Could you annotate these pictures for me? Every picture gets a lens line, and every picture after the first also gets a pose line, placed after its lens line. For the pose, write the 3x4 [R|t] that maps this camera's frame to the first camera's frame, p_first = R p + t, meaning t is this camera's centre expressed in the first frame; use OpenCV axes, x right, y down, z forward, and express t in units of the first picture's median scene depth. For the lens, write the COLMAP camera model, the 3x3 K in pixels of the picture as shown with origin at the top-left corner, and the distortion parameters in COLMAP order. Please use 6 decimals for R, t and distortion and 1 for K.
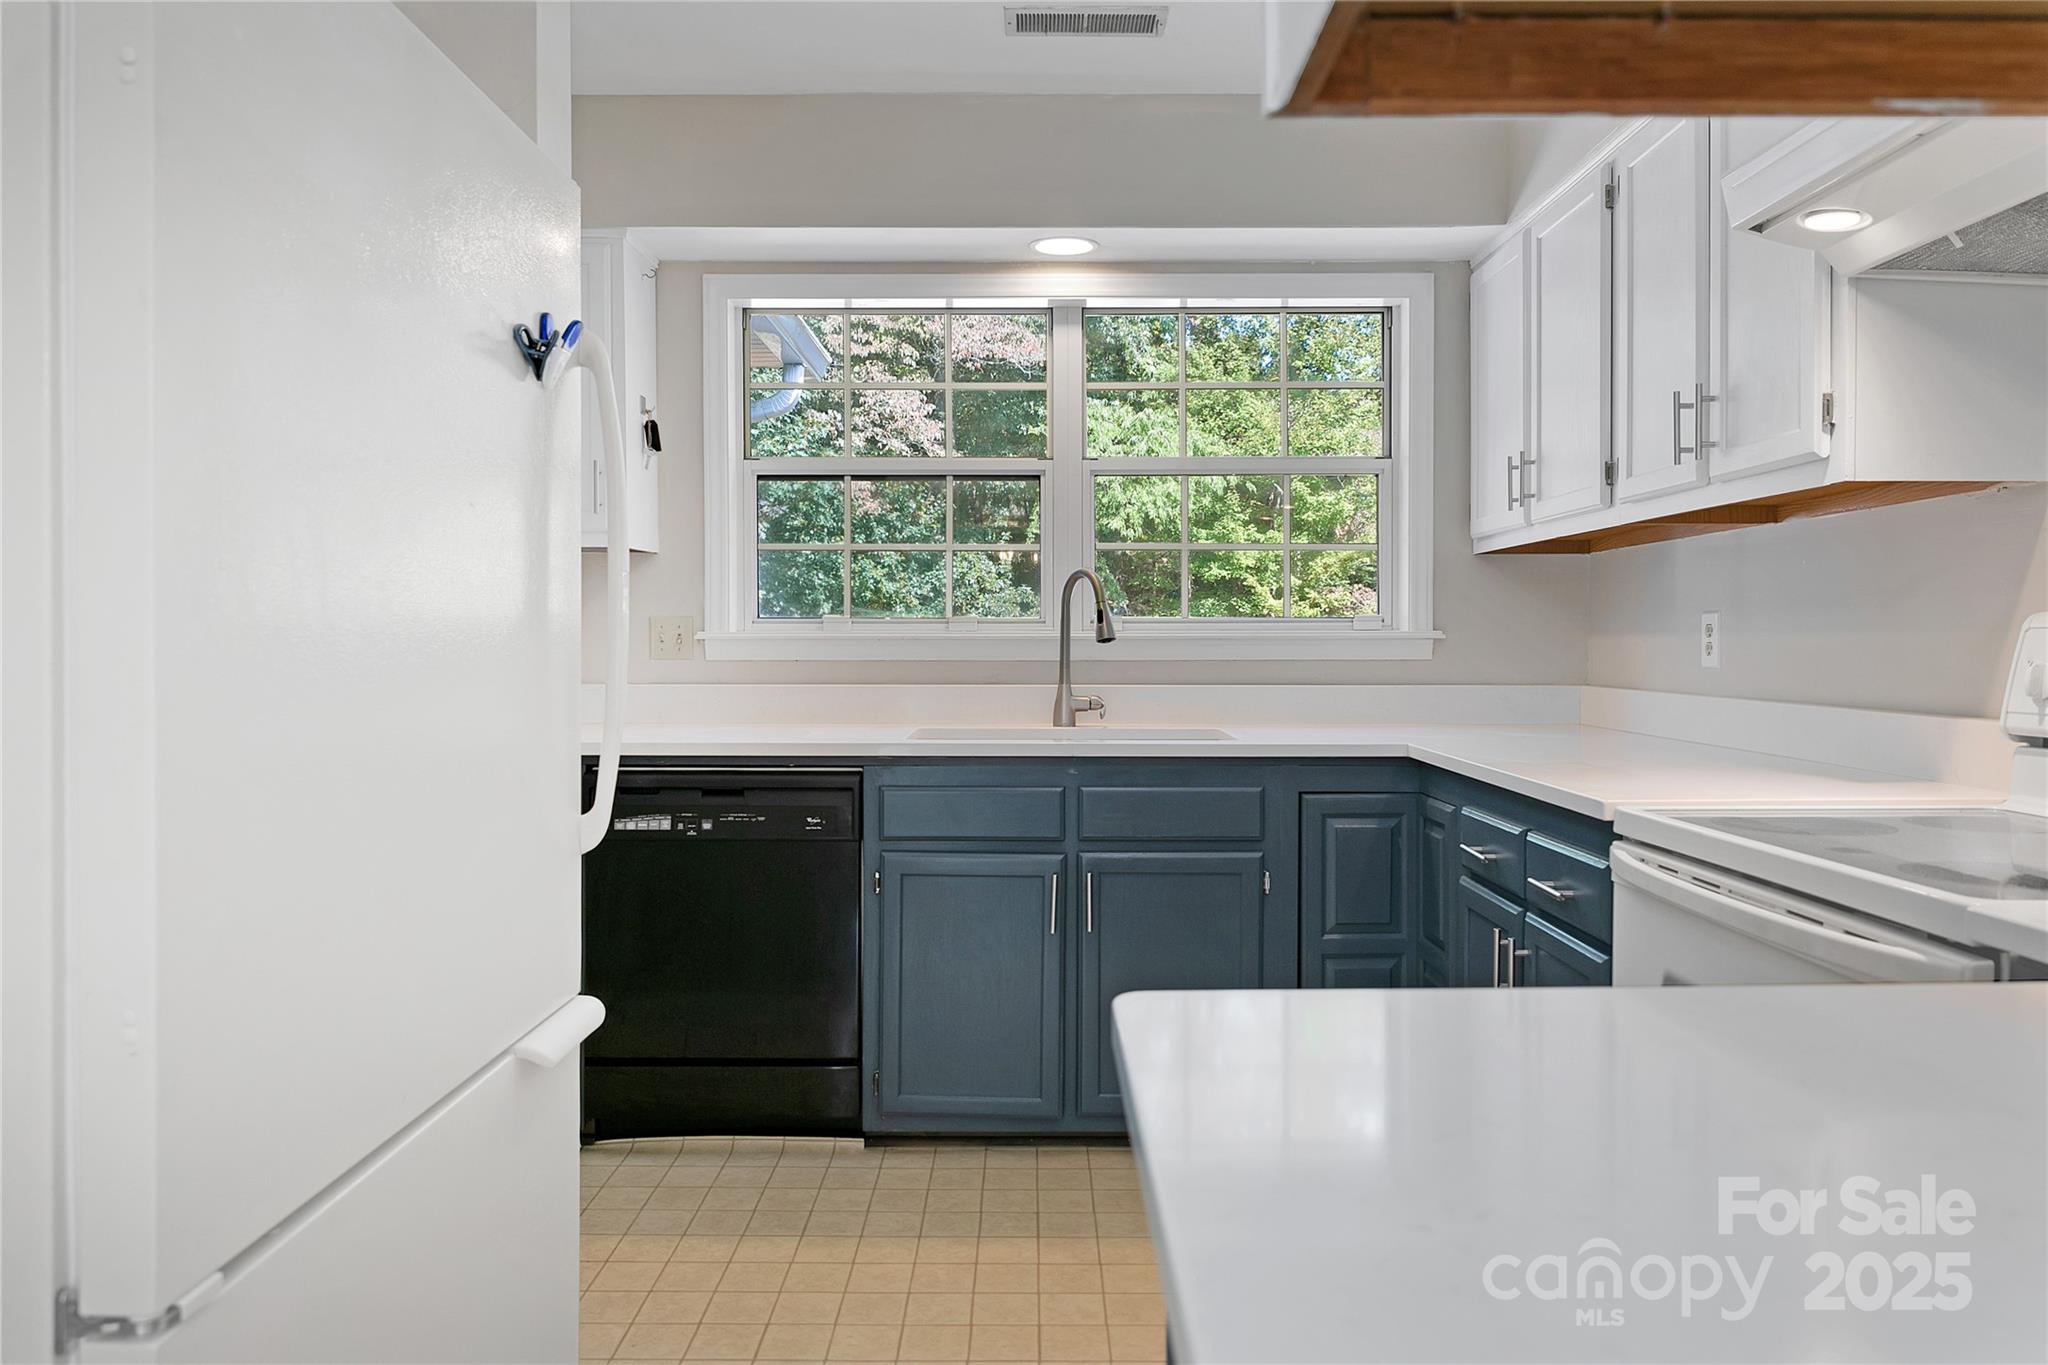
lens RADIAL K [[1130.0, 0, 1024.0], [0, 1130.0, 682.5], [0, 0, 1]] dist [-0.001405, -0.000405]
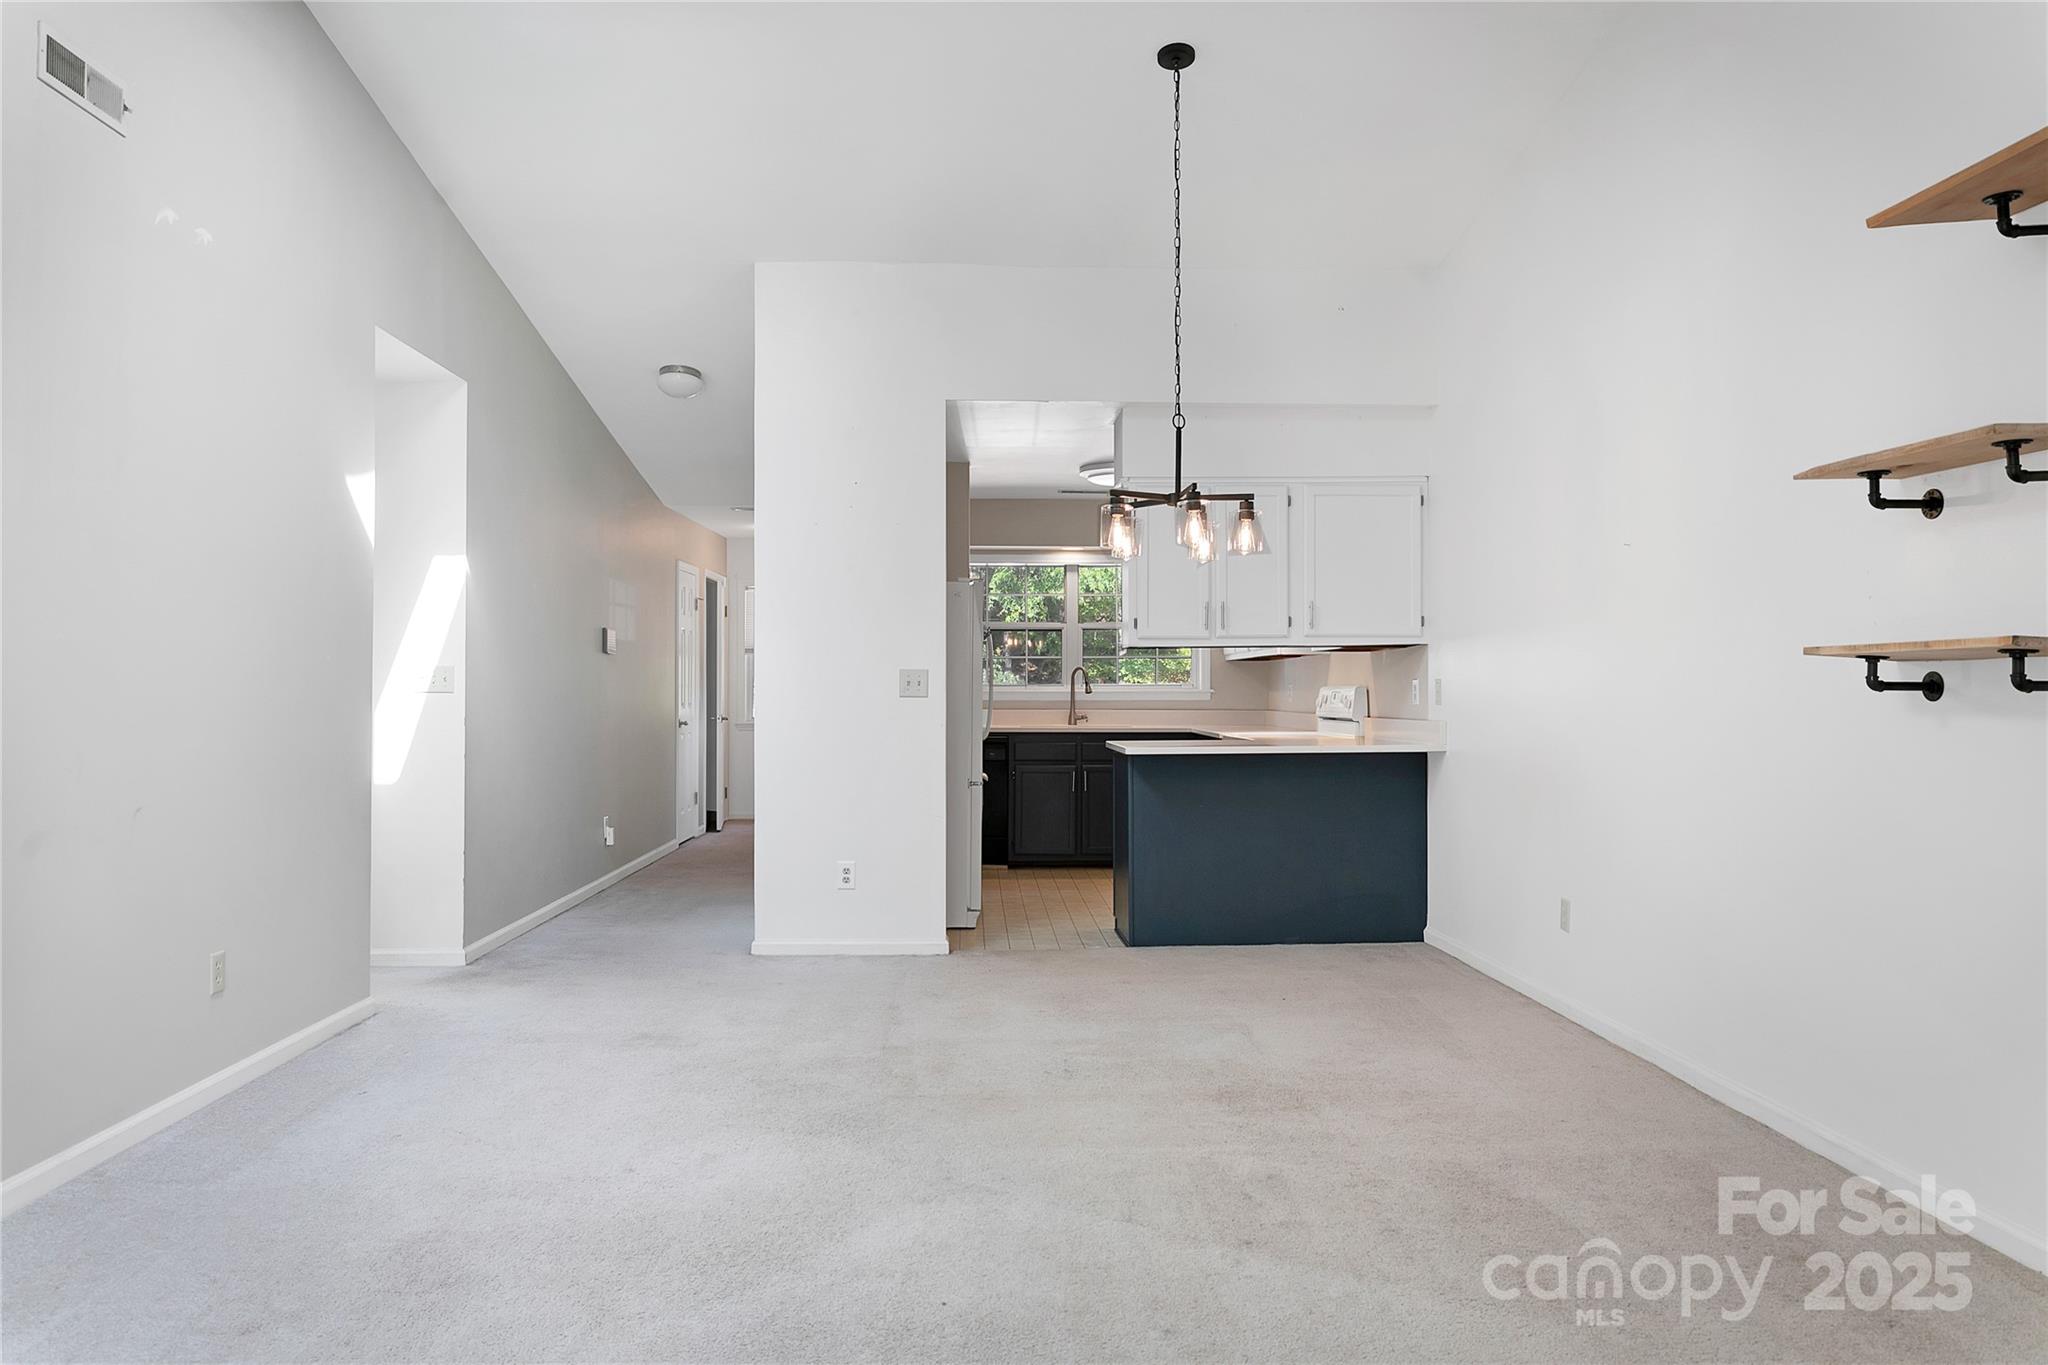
lens RADIAL K [[1130.0, 0, 1024.0], [0, 1130.0, 682.5], [0, 0, 1]] dist [-0.001405, -0.000405]
pose [[0.998433, 0.002889, 0.055883, -0.232940], [-0.000343, 0.998964, -0.045513, 0.061411], [-0.055957, 0.045422, 0.997399, -1.697971]]
